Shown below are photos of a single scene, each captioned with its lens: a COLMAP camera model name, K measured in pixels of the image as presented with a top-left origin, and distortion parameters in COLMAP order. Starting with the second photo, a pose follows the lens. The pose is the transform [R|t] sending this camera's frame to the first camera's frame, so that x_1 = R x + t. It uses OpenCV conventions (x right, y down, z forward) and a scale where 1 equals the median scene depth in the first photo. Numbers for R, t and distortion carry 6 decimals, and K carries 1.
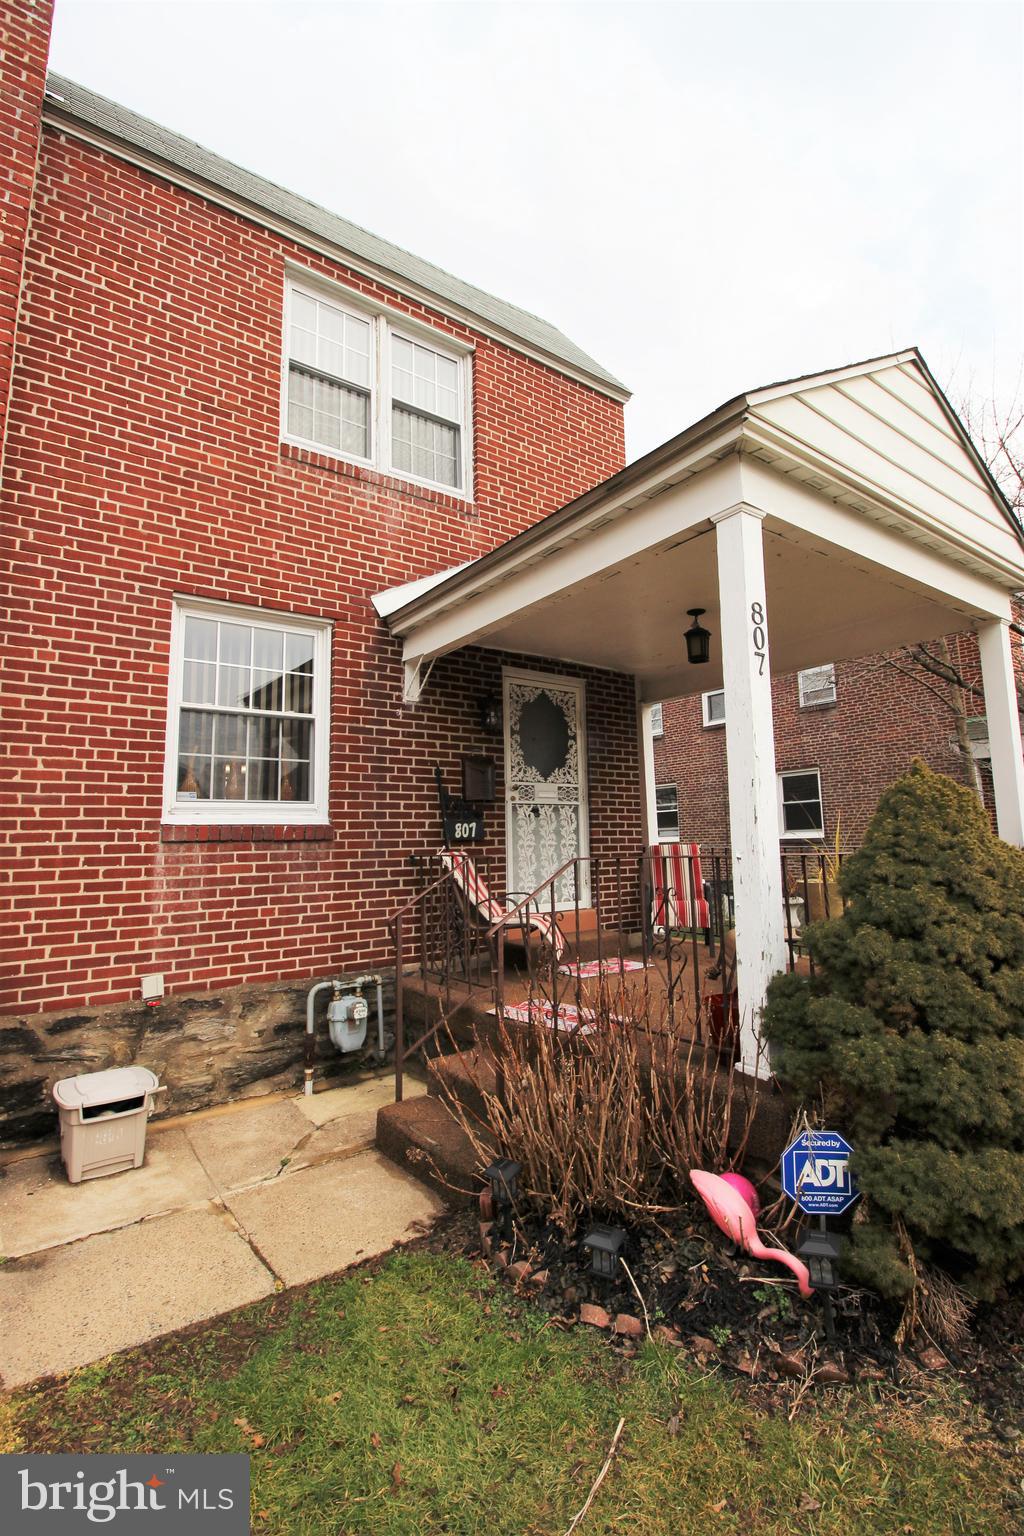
lens RADIAL K [[713.2, 0, 515.5], [0, 713.2, 748.8], [0, 0, 1]] dist [0.001012, -0.012681]
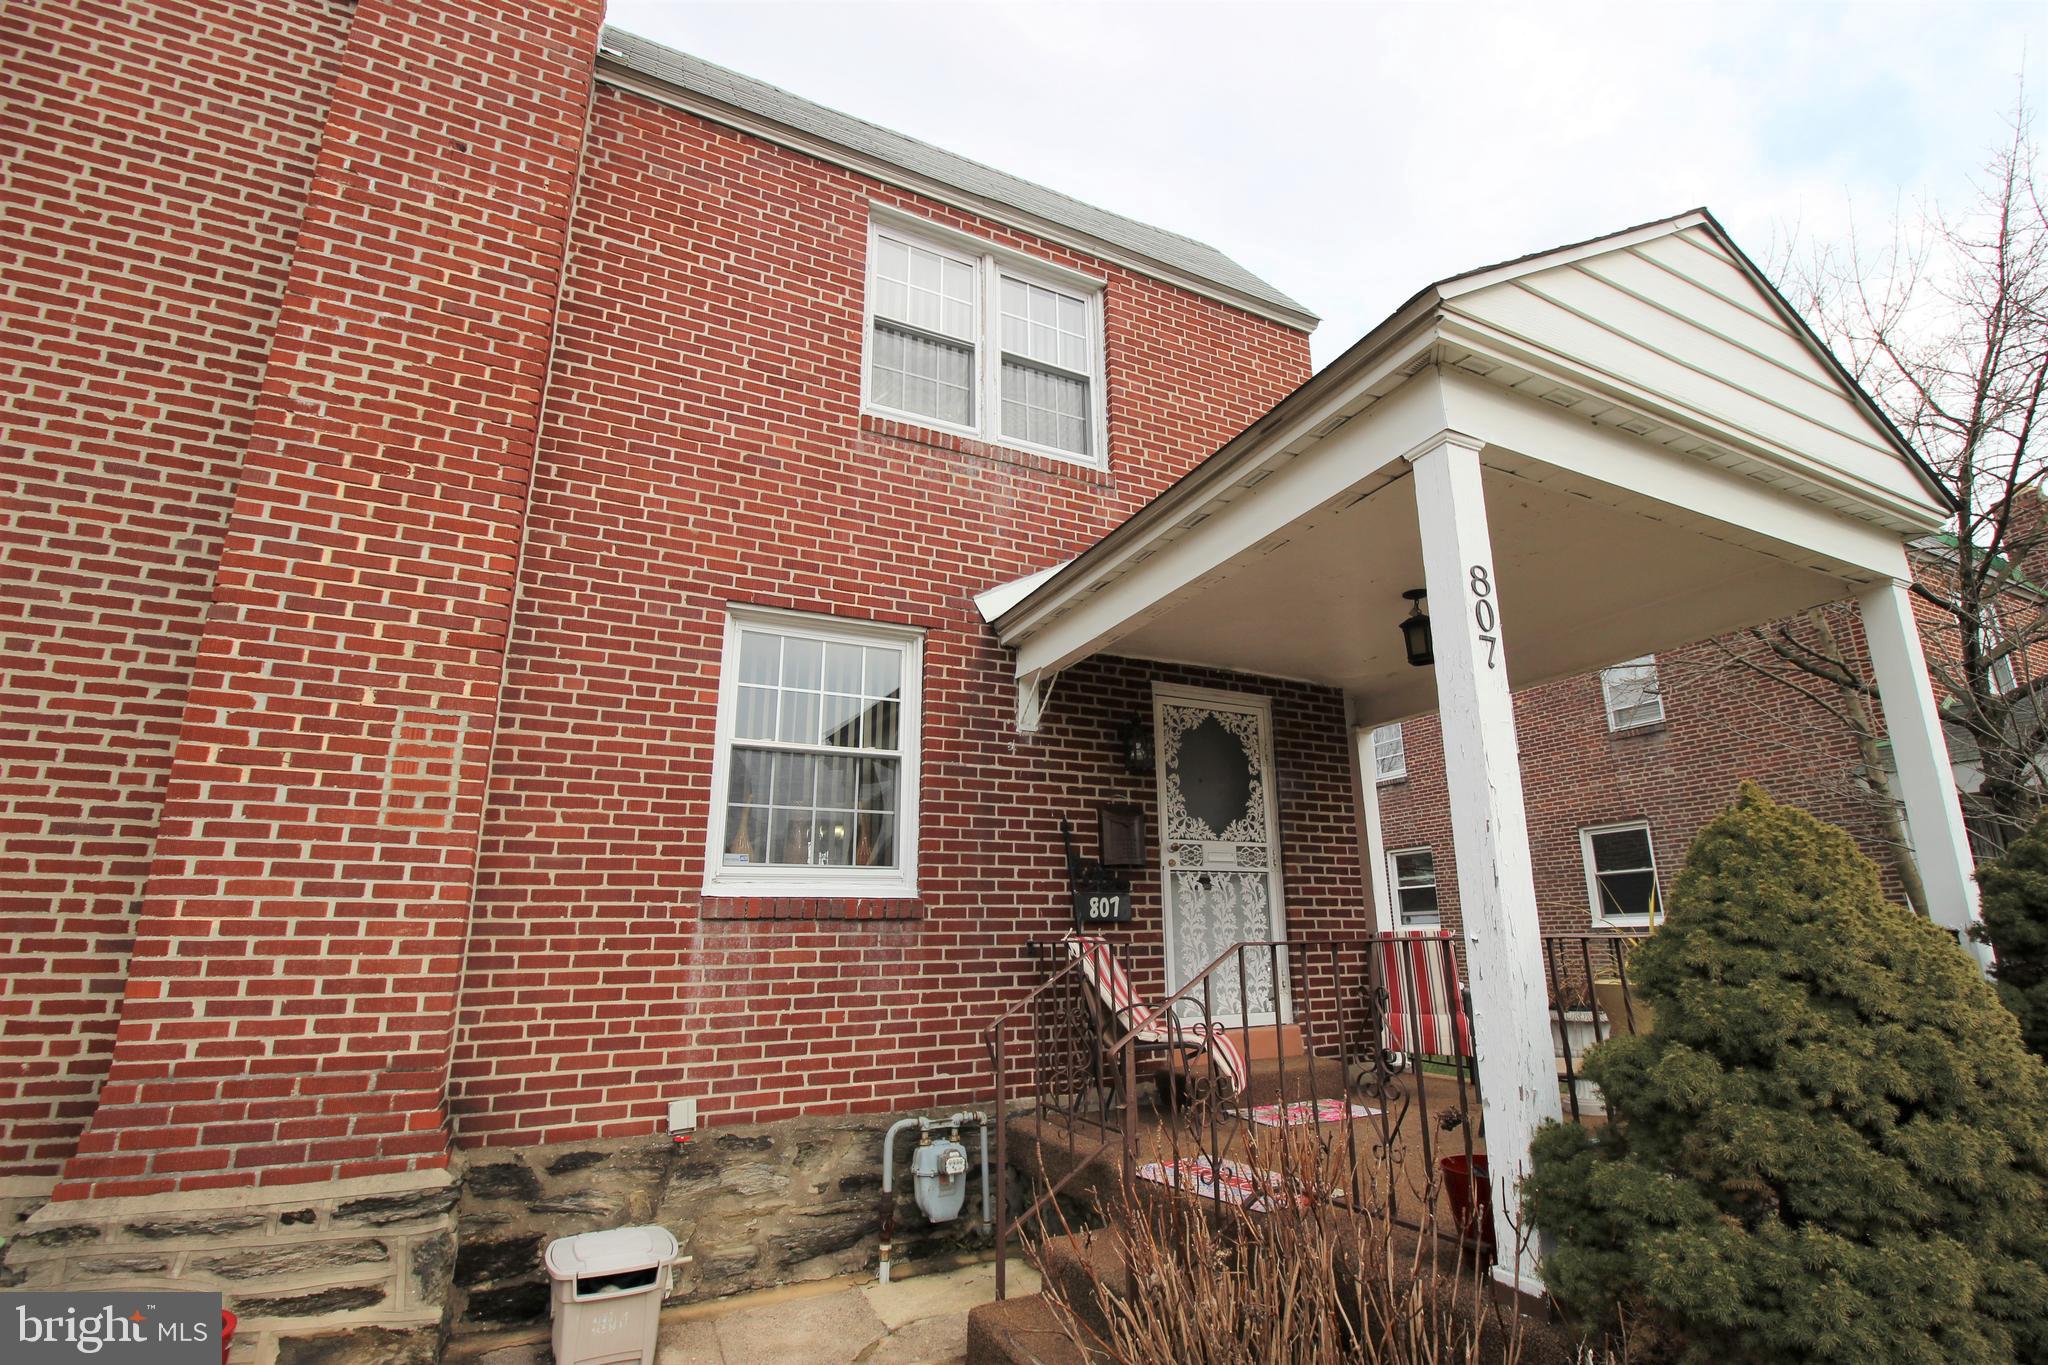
lens RADIAL K [[950.9, 0, 1050.0], [0, 950.9, 685.9], [0, 0, 1]] dist [0.001012, -0.012681]
pose [[0.986471, -0.035734, -0.159995, 0.045764], [0.015508, 0.991919, -0.125924, 0.014807], [0.163202, 0.121739, 0.979053, 0.022681]]
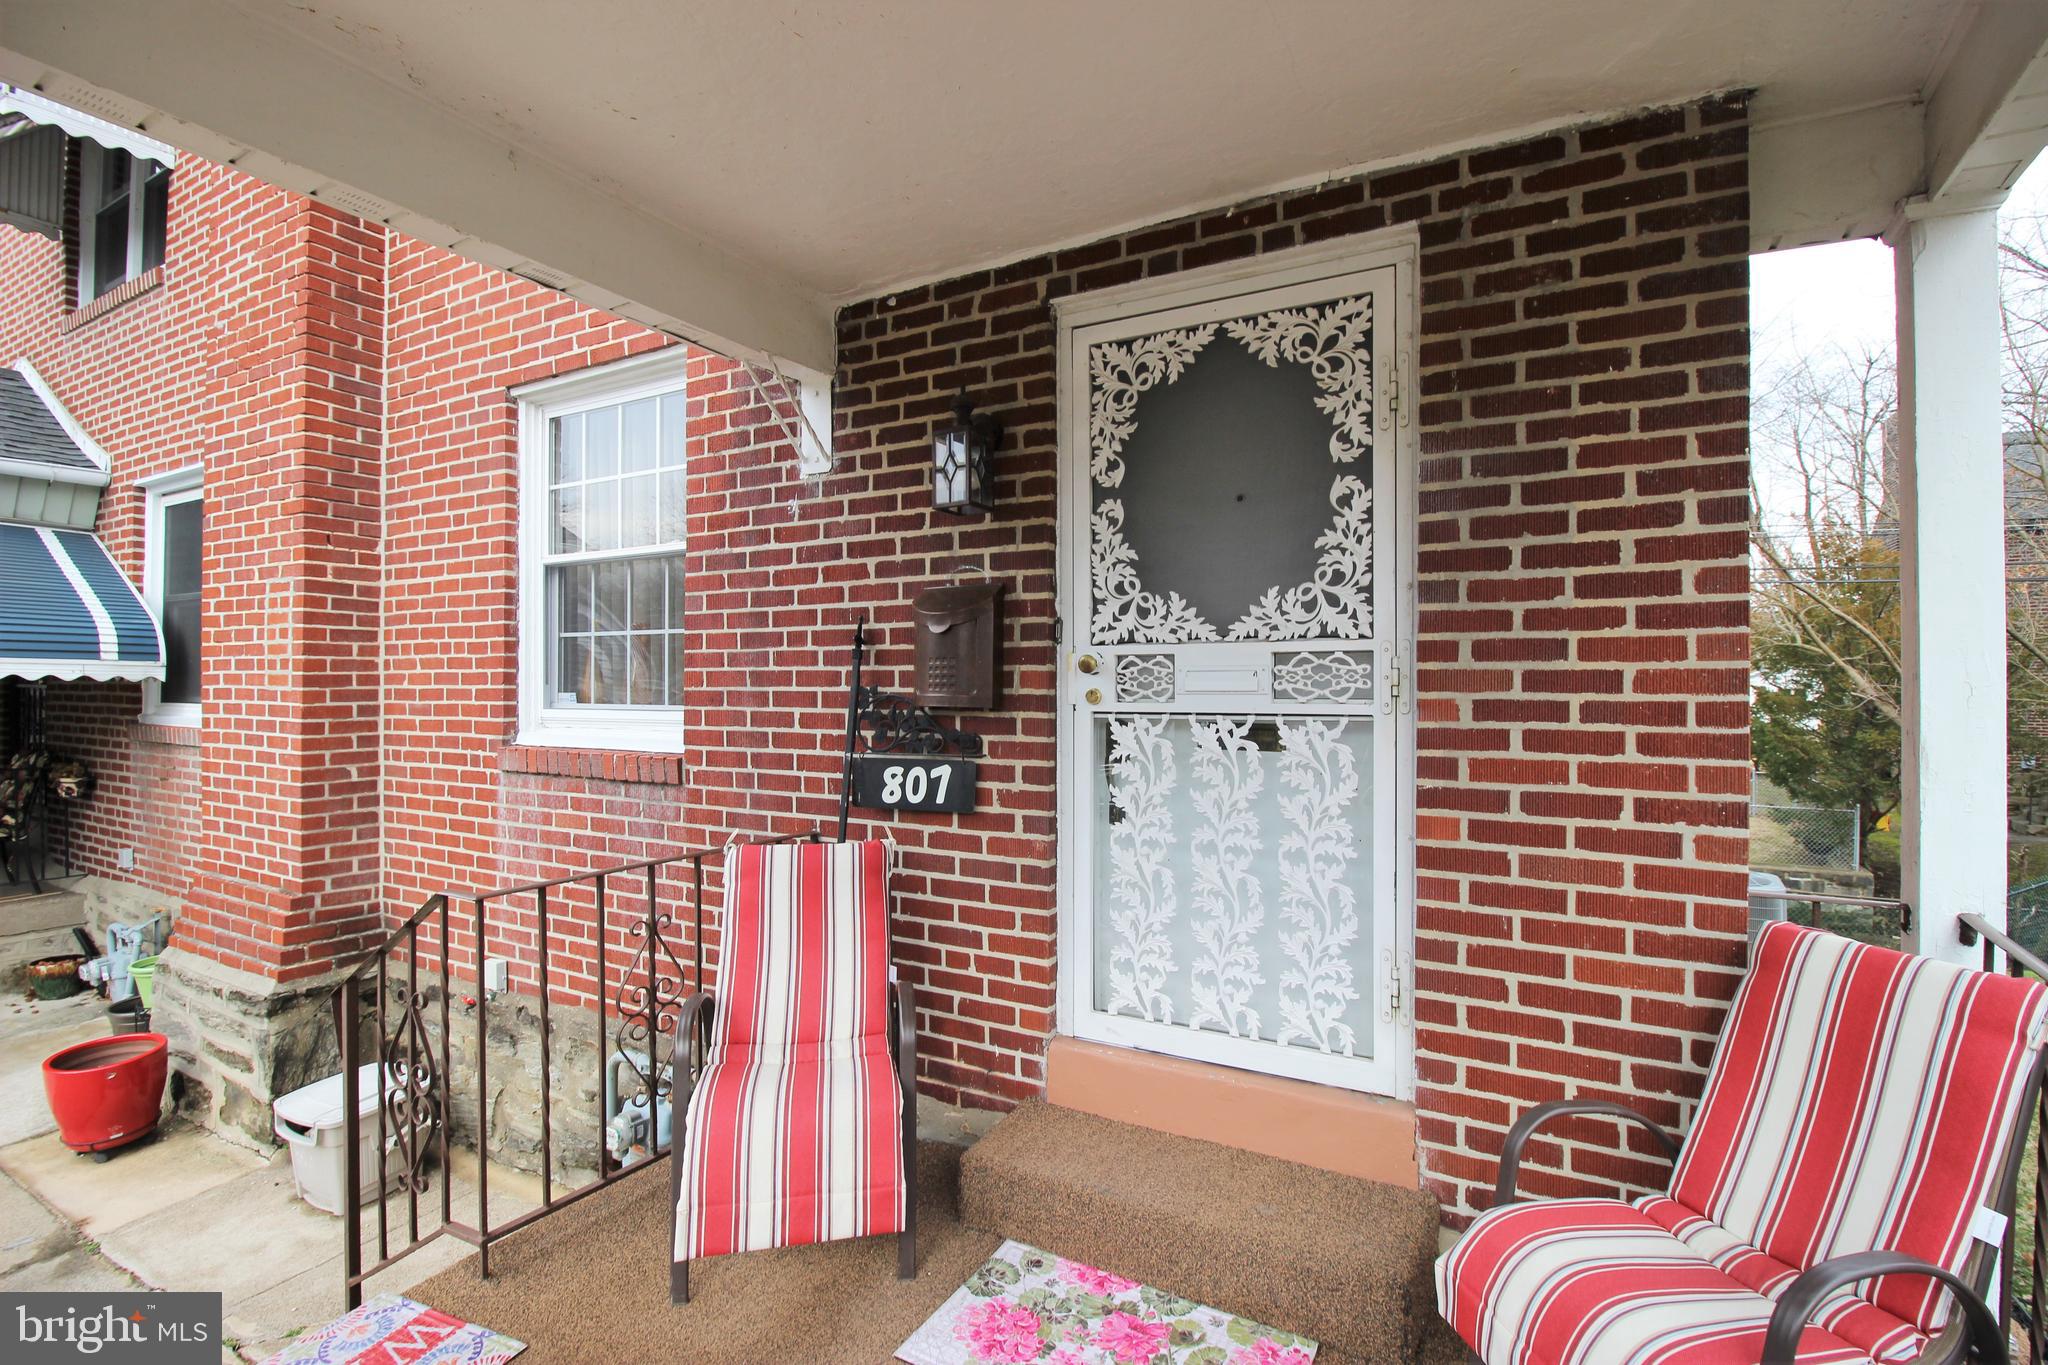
lens RADIAL K [[950.9, 0, 1049.3], [0, 950.9, 688.7], [0, 0, 1]] dist [0.001012, -0.012681]
pose [[0.412744, 0.024696, -0.910512, 0.510572], [0.111274, 0.990778, 0.077315, 0.037833], [0.904025, -0.133228, 0.406189, 1.039505]]
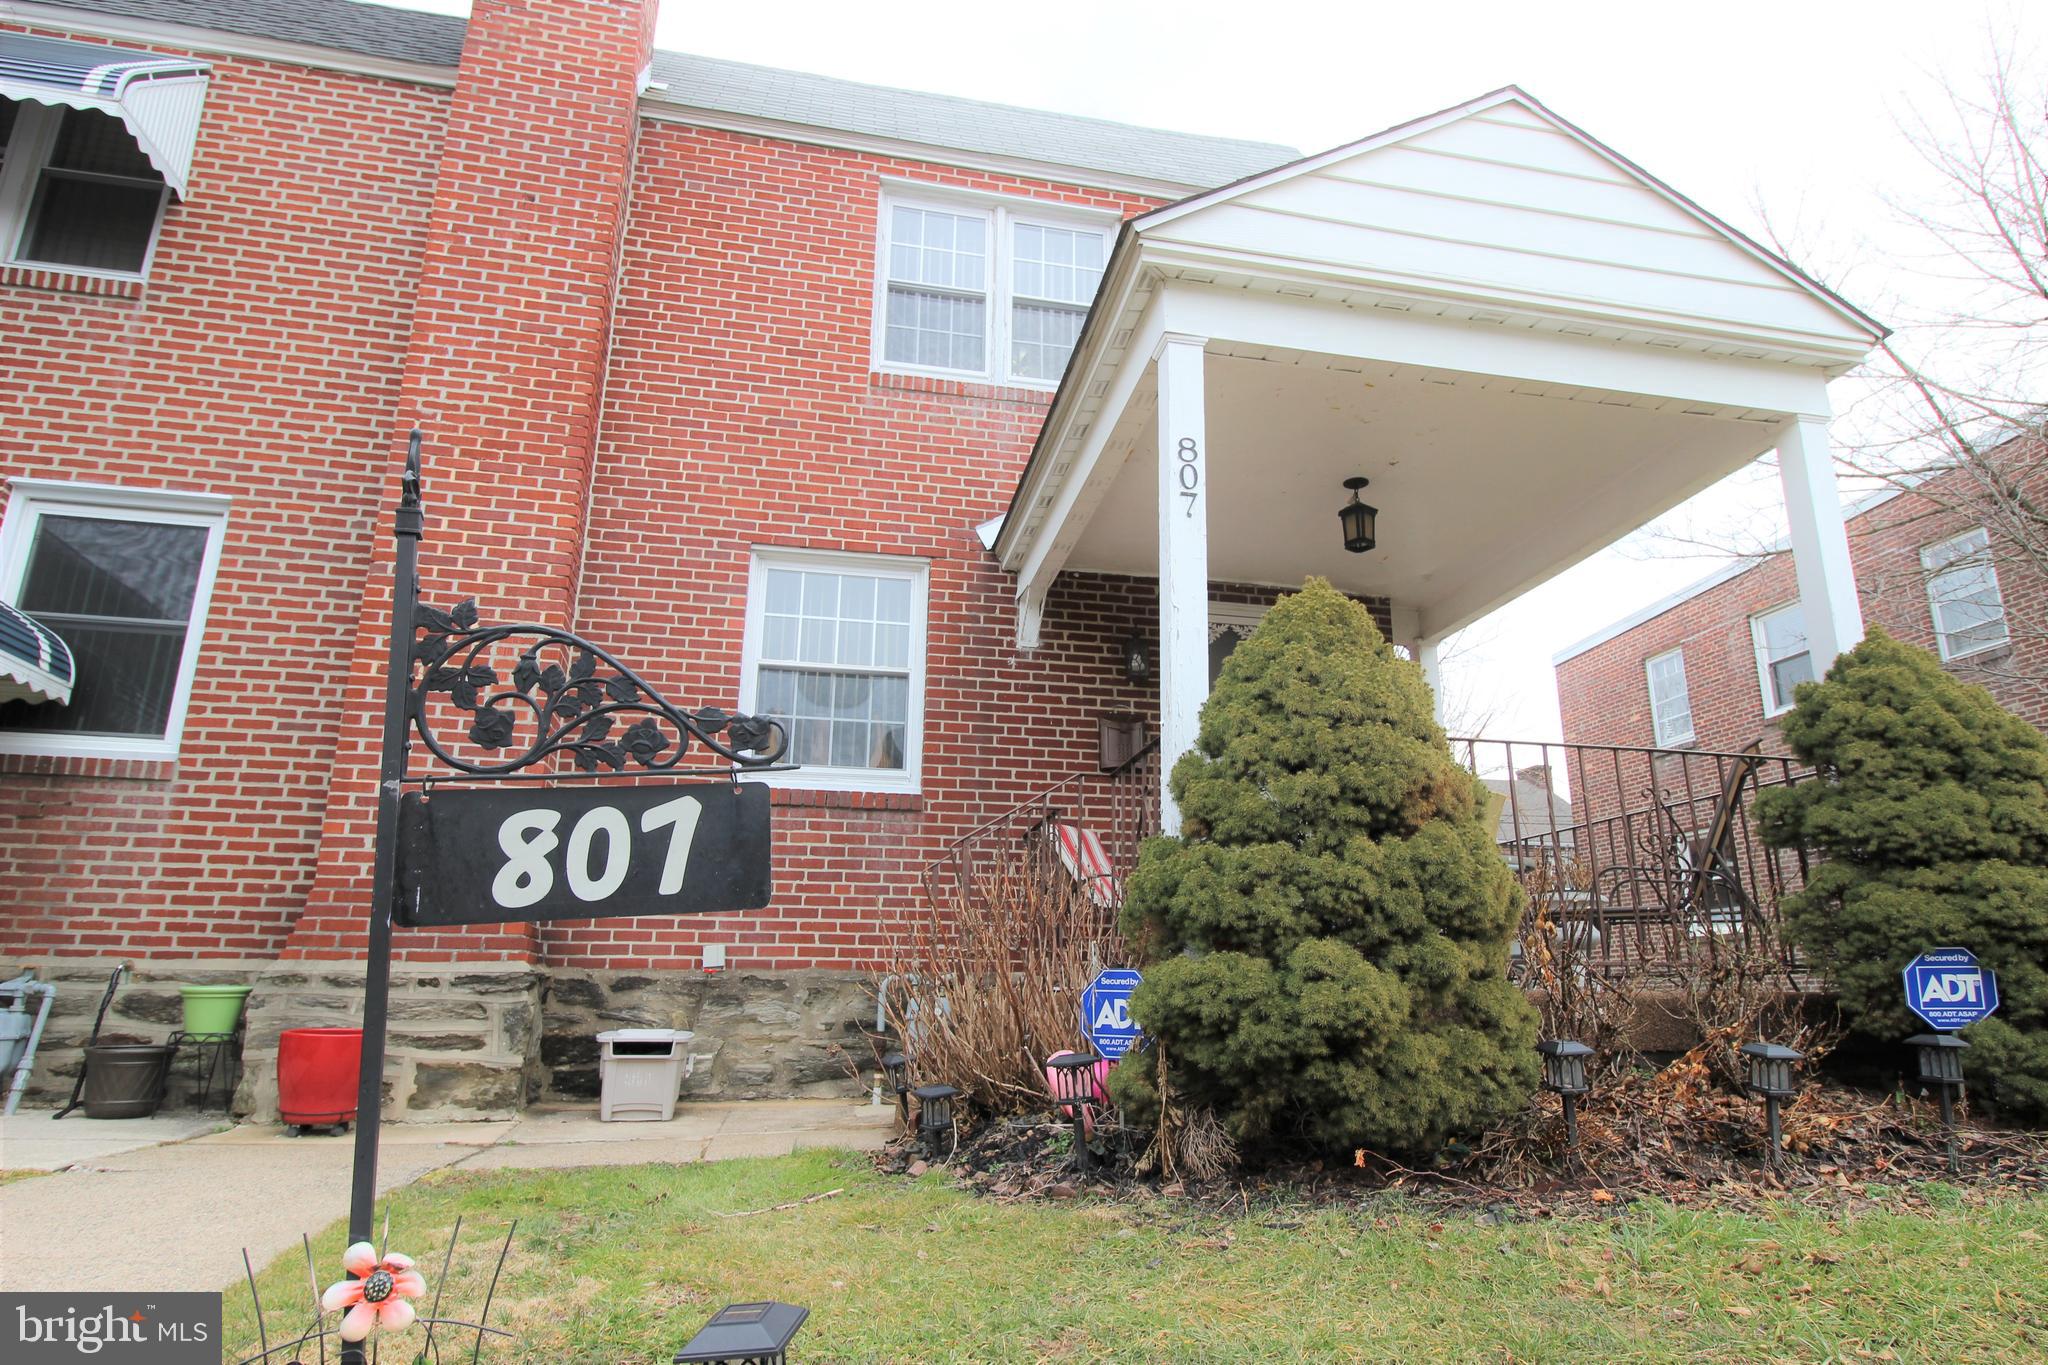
lens RADIAL K [[1170.5, 0, 1050.6], [0, 1170.5, 679.4], [0, 0, 1]] dist [0.011150, -0.013857]
pose [[0.910449, -0.086524, -0.404470, 0.485002], [0.031433, 0.989522, -0.140922, 0.185899], [0.412425, 0.115588, 0.903629, -0.215478]]
